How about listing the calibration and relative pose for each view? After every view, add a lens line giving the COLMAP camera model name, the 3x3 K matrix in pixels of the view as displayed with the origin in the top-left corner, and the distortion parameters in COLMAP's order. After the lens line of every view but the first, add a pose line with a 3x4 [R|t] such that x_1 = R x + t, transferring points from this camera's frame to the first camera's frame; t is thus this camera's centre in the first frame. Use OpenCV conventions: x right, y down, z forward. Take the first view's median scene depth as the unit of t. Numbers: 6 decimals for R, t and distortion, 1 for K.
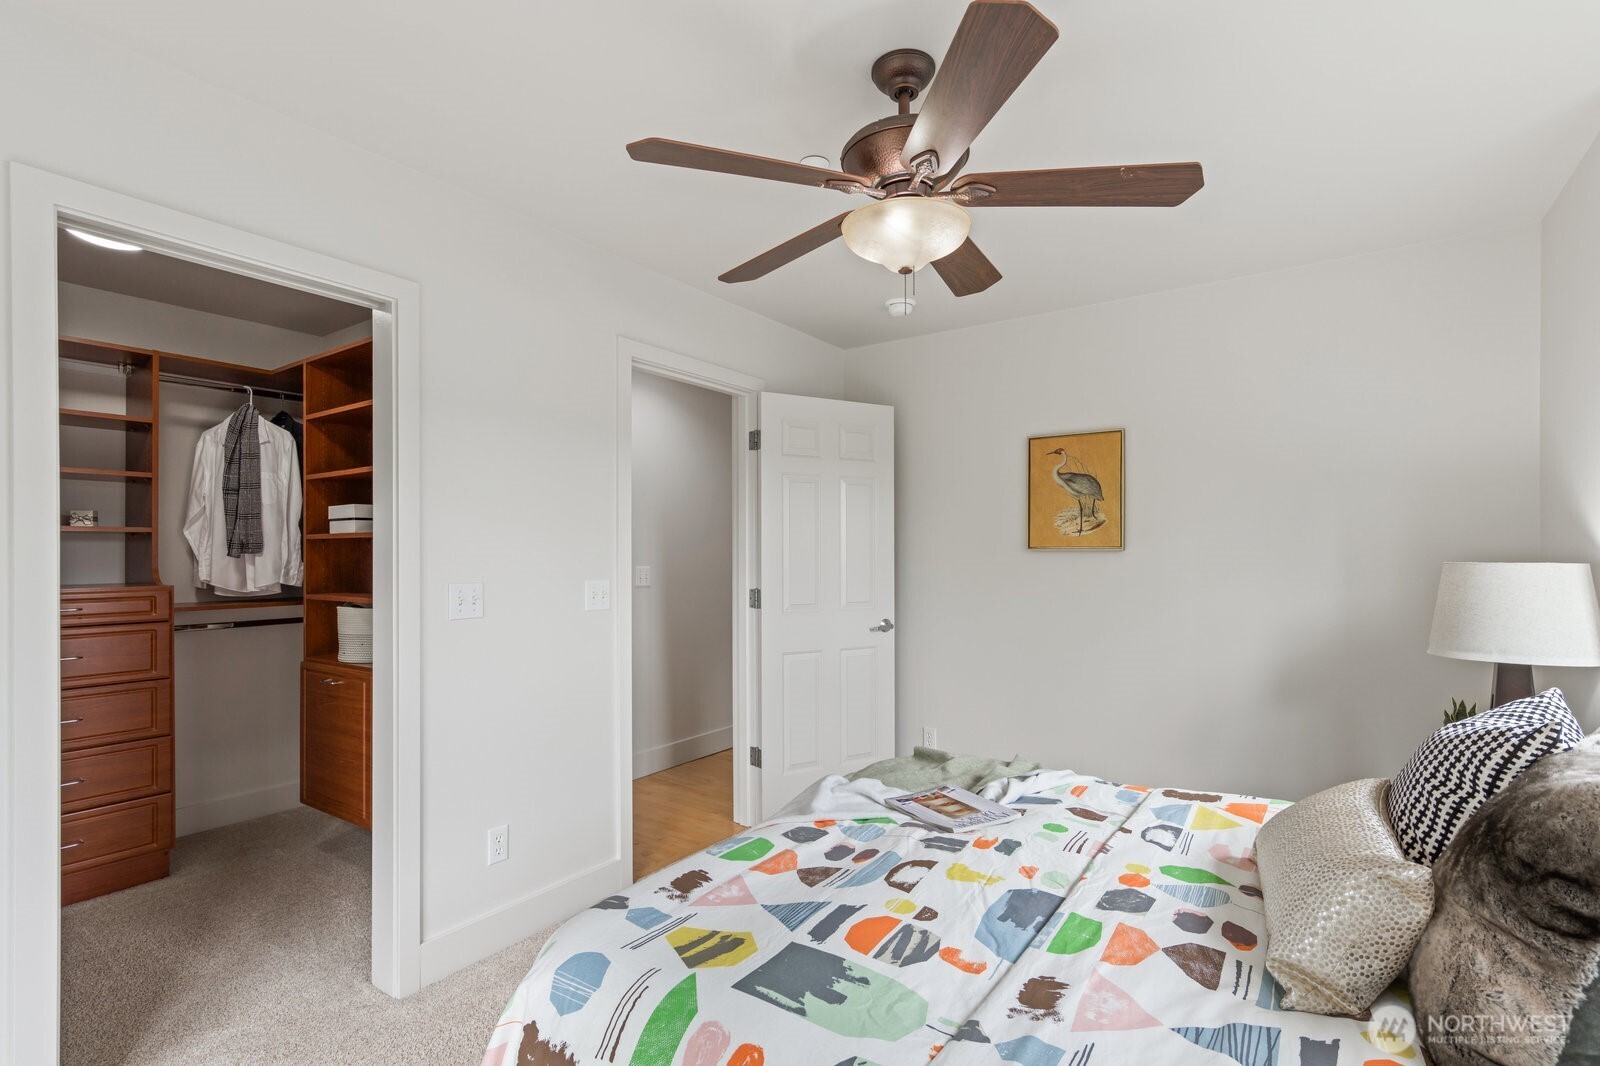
lens RADIAL K [[773.8, 0, 798.2], [0, 773.8, 544.2], [0, 0, 1]] dist [-0.007530, 0.000103]
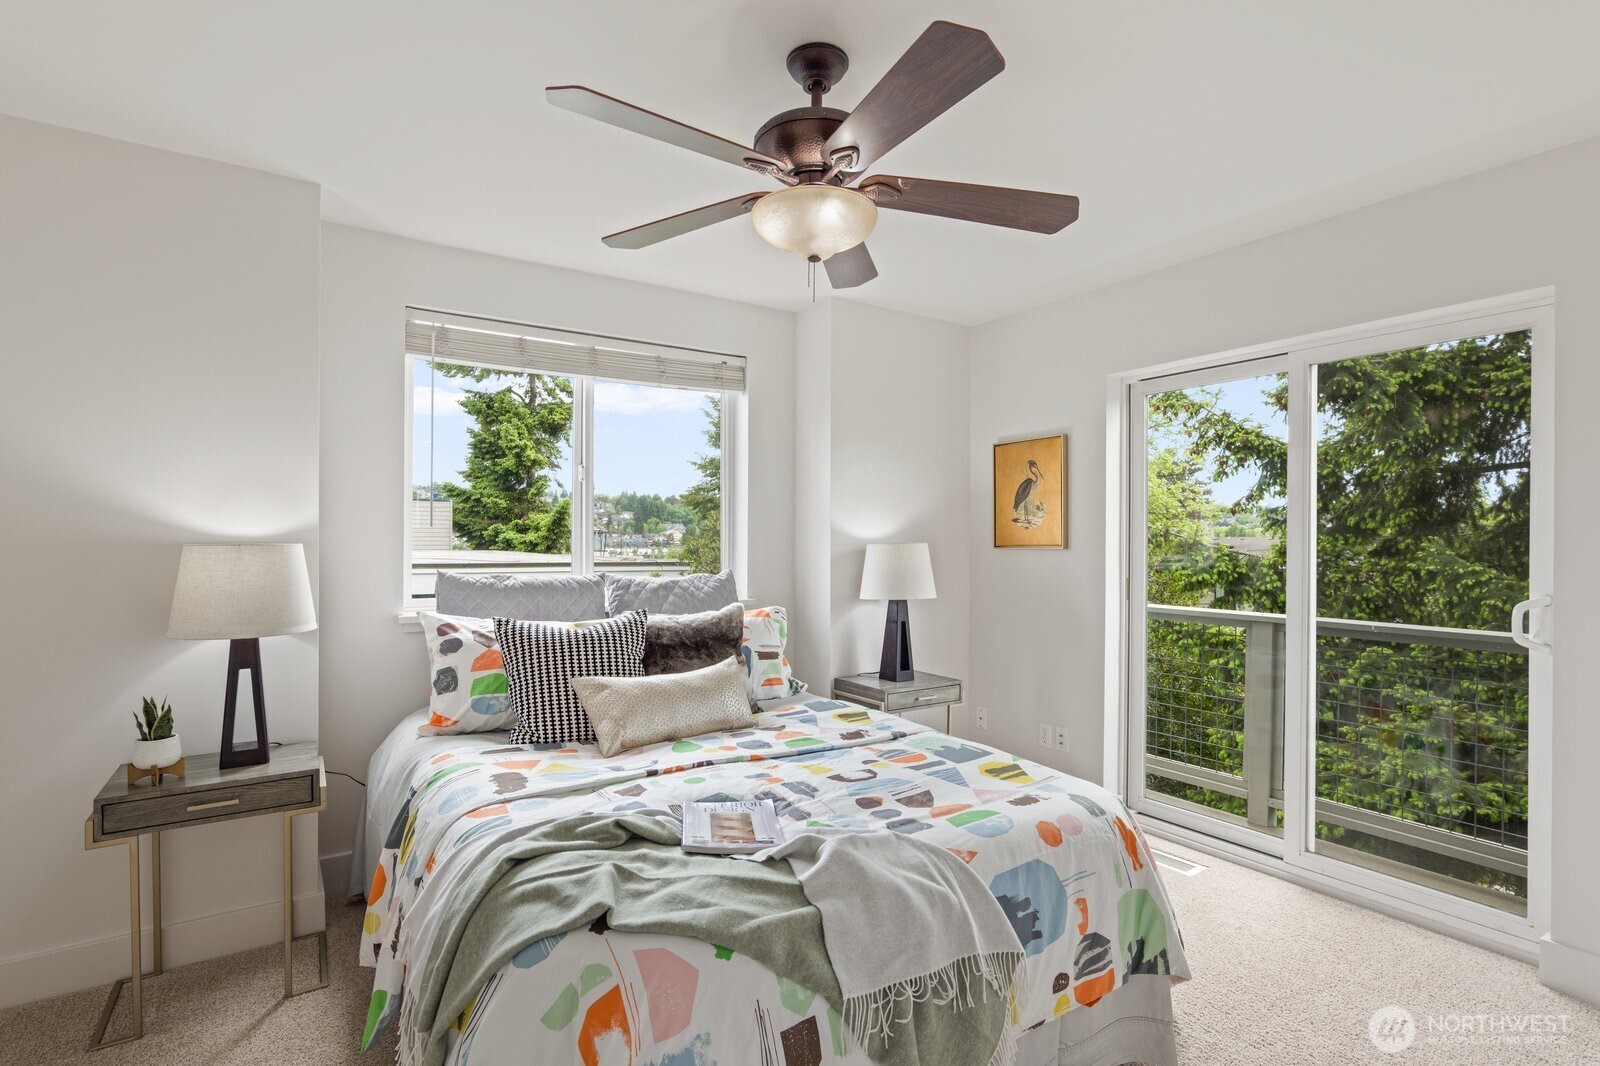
lens RADIAL K [[773.8, 0, 798.2], [0, 773.8, 544.2], [0, 0, 1]] dist [-0.007530, 0.000103]
pose [[-0.936435, -0.002866, 0.350831, -0.128942], [-0.008147, 0.999875, -0.013579, 0.021845], [-0.350748, -0.015574, -0.936340, 1.266130]]
